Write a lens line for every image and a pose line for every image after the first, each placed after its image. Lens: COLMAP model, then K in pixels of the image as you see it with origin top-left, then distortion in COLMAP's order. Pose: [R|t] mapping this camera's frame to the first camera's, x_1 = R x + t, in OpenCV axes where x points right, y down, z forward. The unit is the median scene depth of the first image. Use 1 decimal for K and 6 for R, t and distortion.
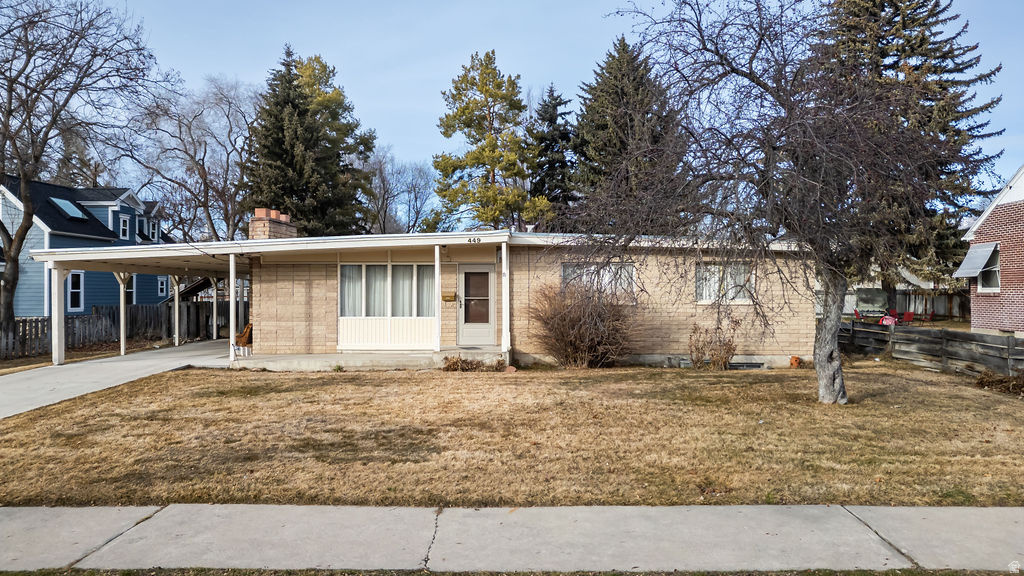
lens RADIAL K [[726.7, 0, 512.0], [0, 726.7, 288.0], [0, 0, 1]] dist [0.066147, -0.000406]
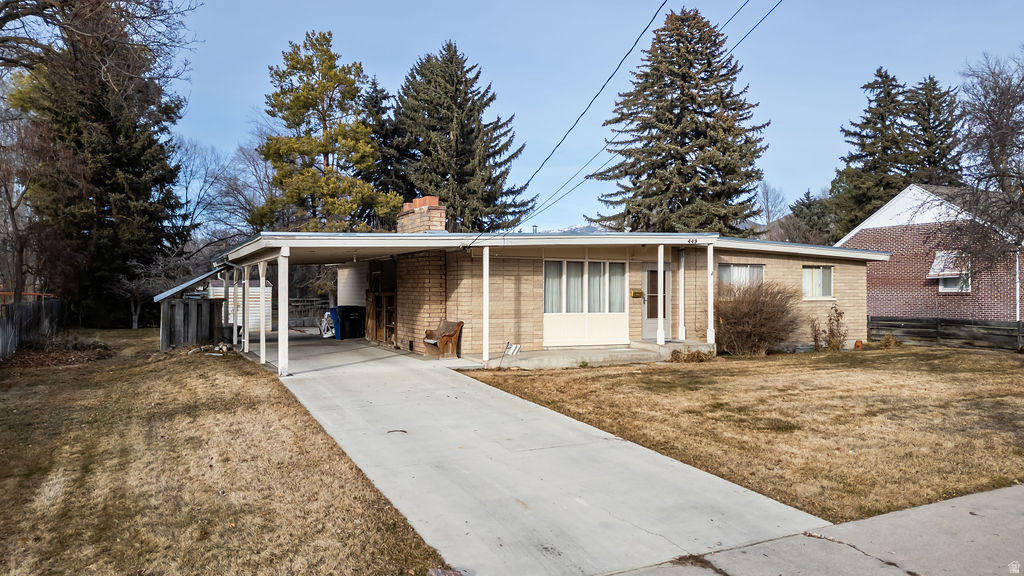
lens RADIAL K [[726.7, 0, 512.0], [0, 726.7, 288.0], [0, 0, 1]] dist [0.066147, -0.000406]
pose [[0.872590, 0.006825, 0.488407, -0.756939], [-0.008069, 0.999967, 0.000443, 0.005321], [-0.488388, -0.004328, 0.872616, 0.162312]]
